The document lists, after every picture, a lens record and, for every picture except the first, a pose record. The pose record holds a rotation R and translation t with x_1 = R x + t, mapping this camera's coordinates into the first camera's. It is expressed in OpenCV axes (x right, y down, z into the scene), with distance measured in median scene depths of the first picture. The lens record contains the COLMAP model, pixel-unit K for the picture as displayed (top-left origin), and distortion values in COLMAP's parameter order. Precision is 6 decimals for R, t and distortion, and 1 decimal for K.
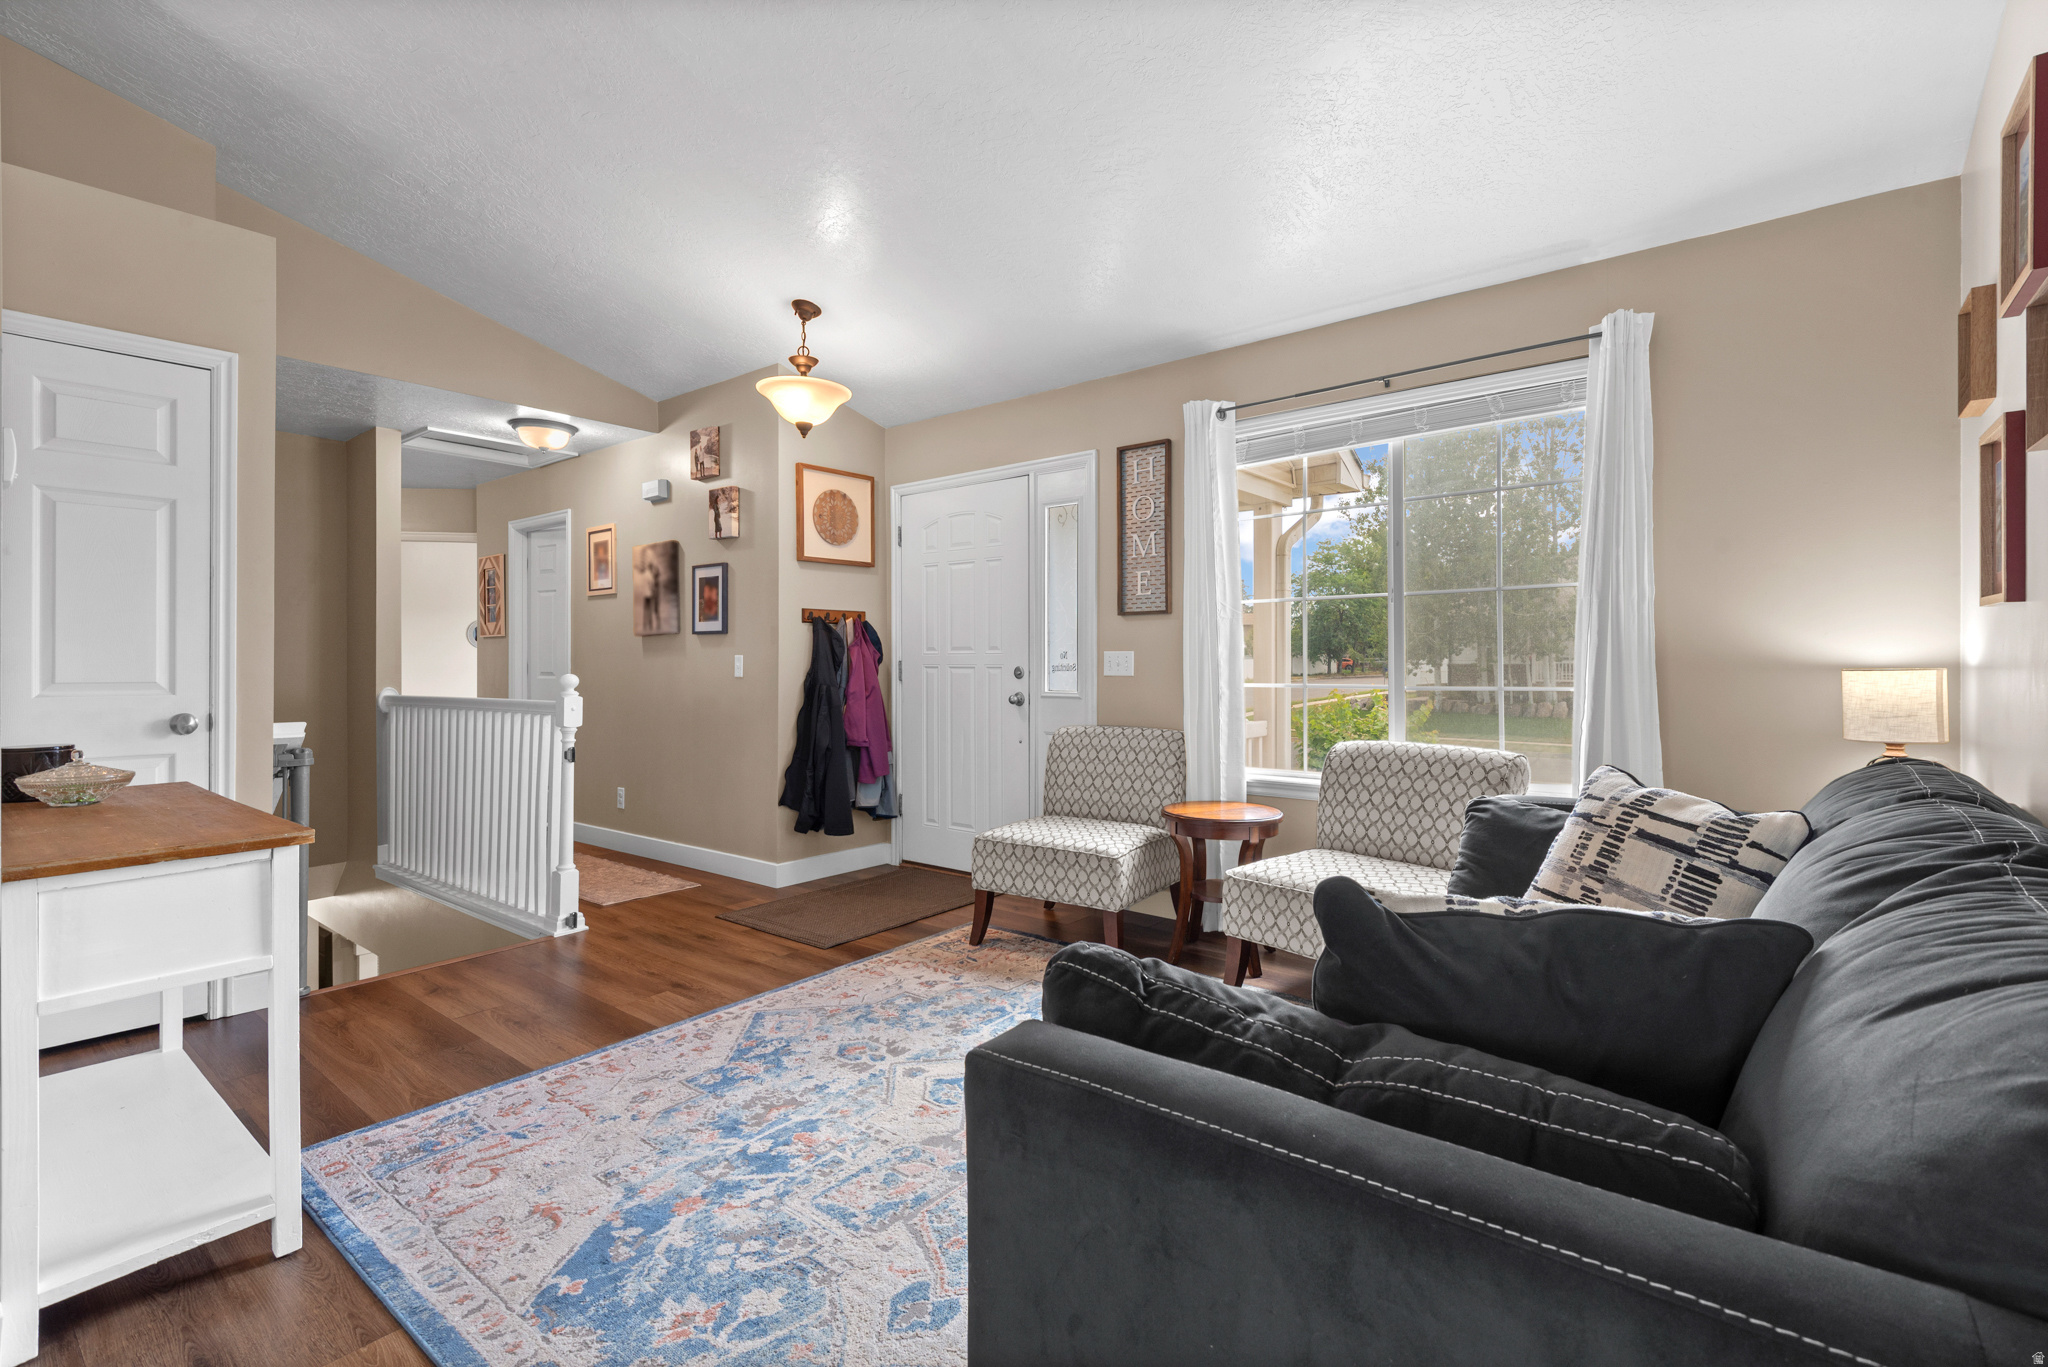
lens RADIAL K [[922.9, 0, 1055.6], [0, 922.9, 656.9], [0, 0, 1]] dist [0.020474, -0.006681]
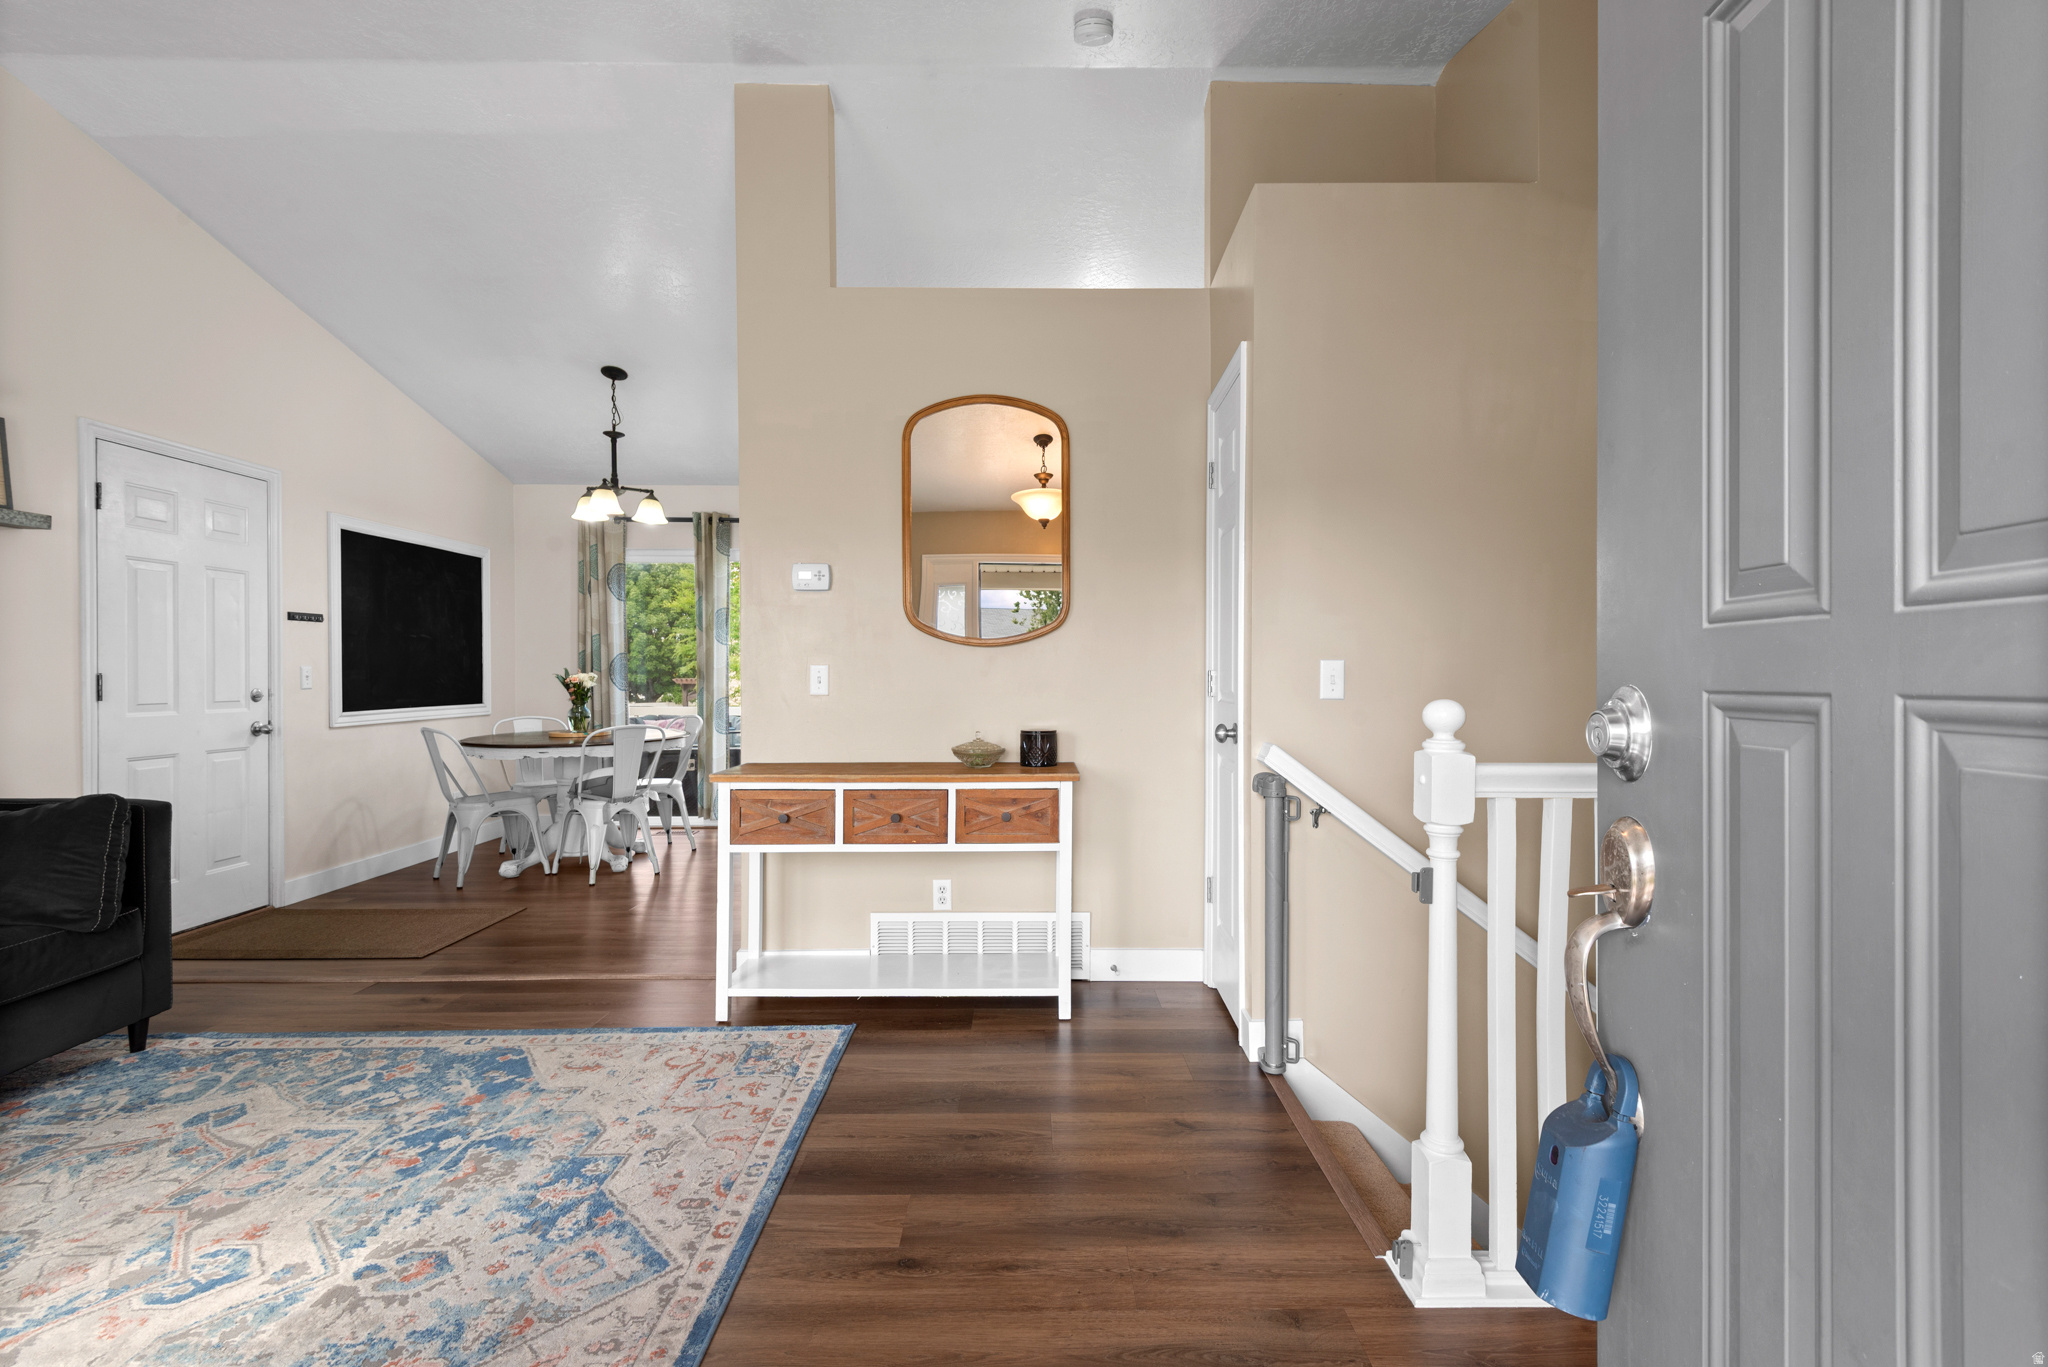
lens RADIAL K [[922.9, 0, 1014.7], [0, 922.9, 681.8], [0, 0, 1]] dist [0.020474, -0.006681]
pose [[-0.795906, 0.012748, -0.605285, -0.159298], [0.009816, 0.999919, 0.008153, 0.009614], [0.605340, 0.000547, -0.795967, 1.792464]]
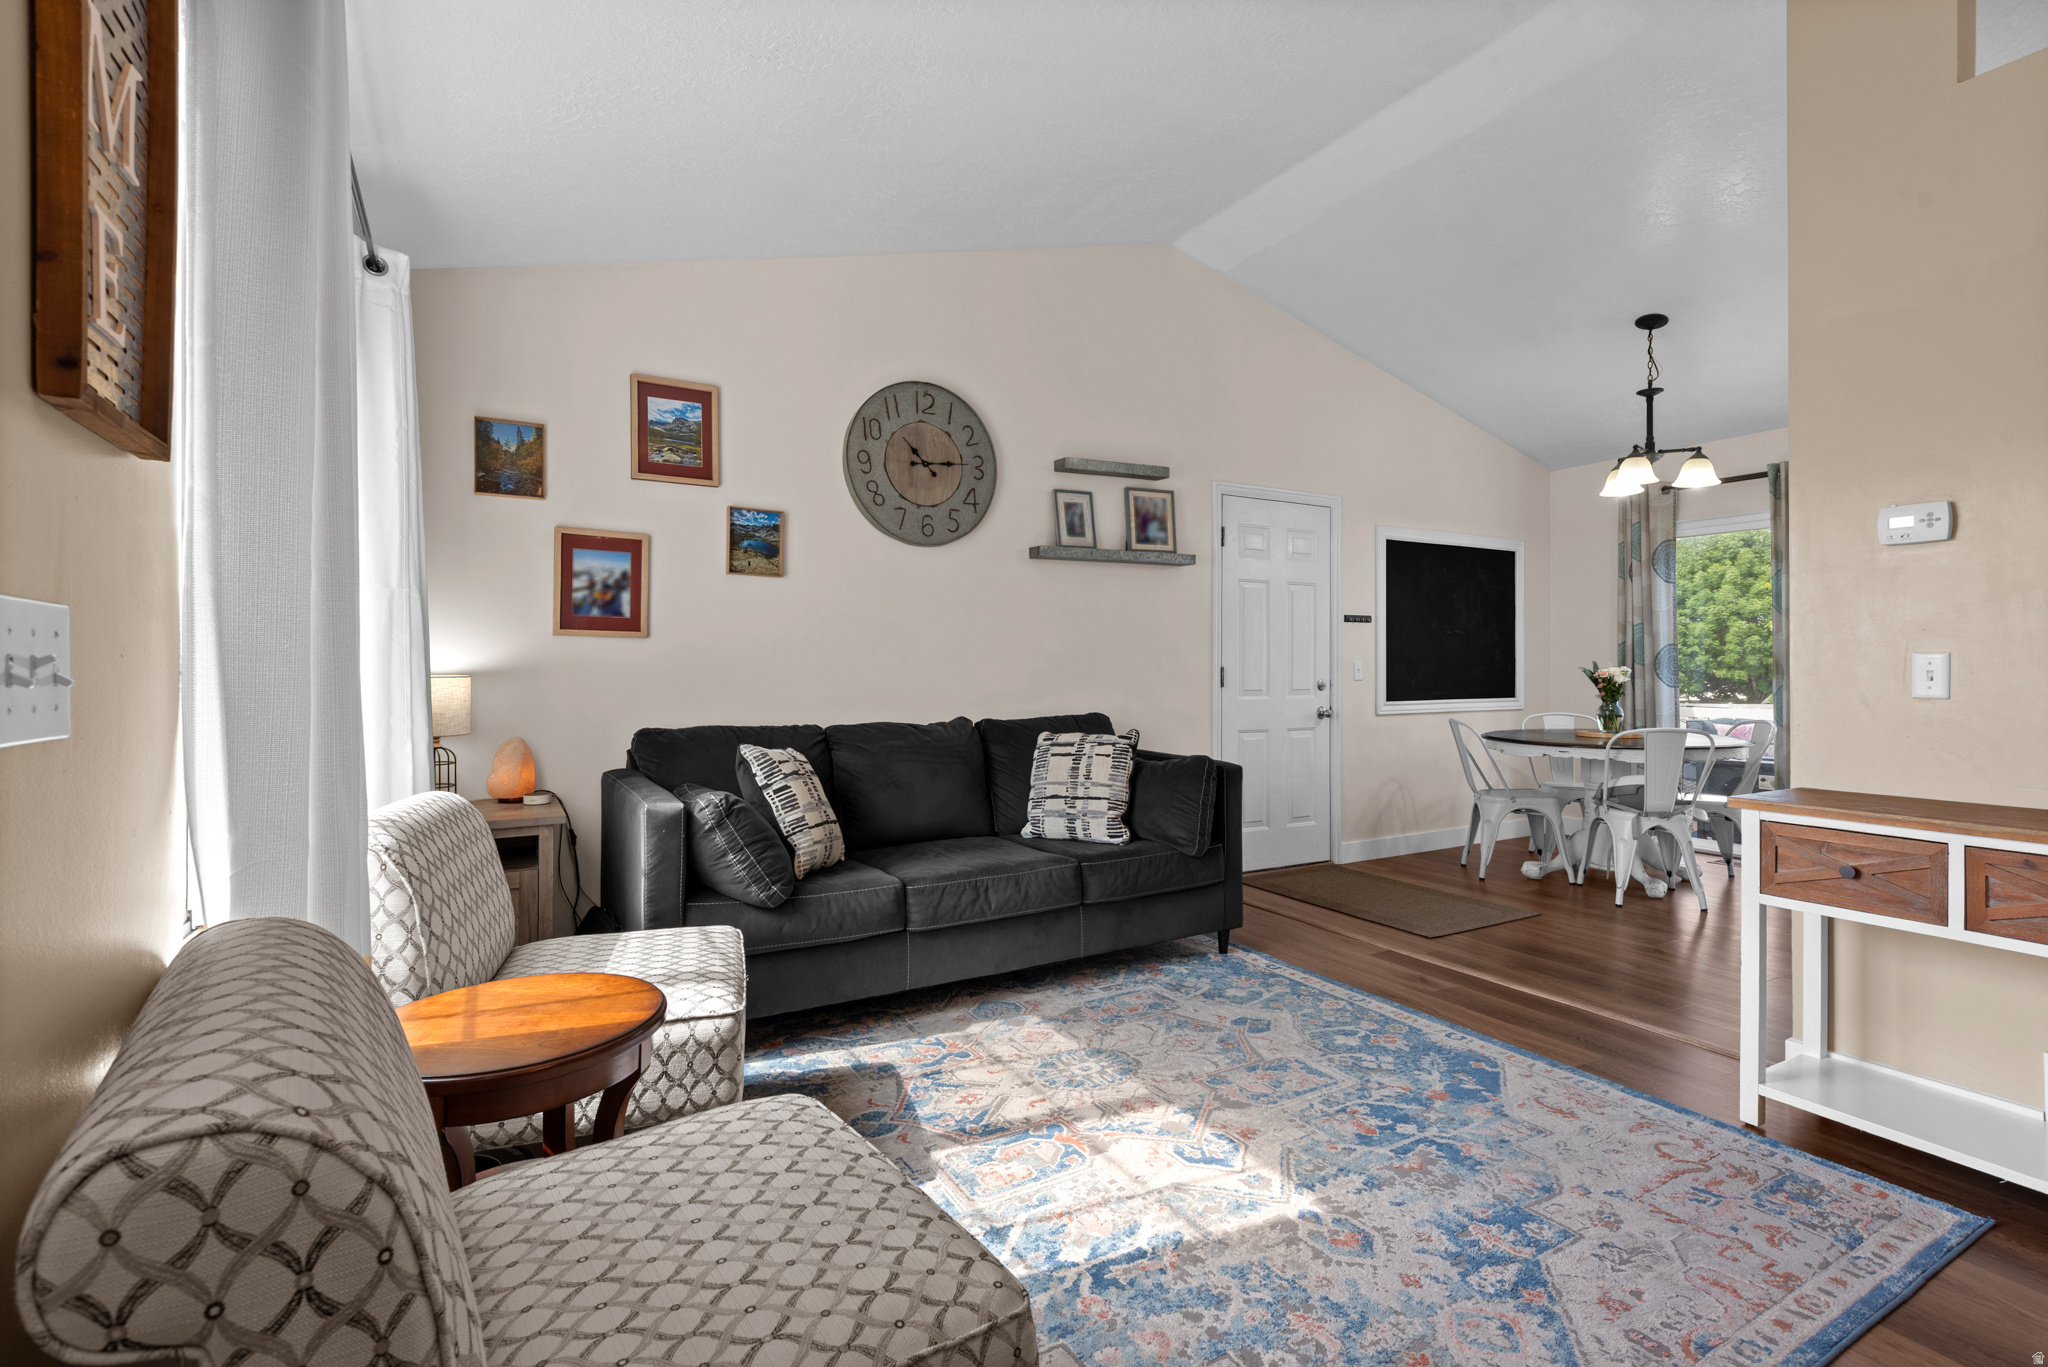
lens RADIAL K [[922.9, 0, 1034.0], [0, 922.9, 670.3], [0, 0, 1]] dist [0.020474, -0.006681]
pose [[-0.925320, 0.005287, 0.379150, -0.267857], [0.003068, 0.999974, -0.006456, 0.012460], [-0.379175, -0.004810, -0.925313, 1.733138]]
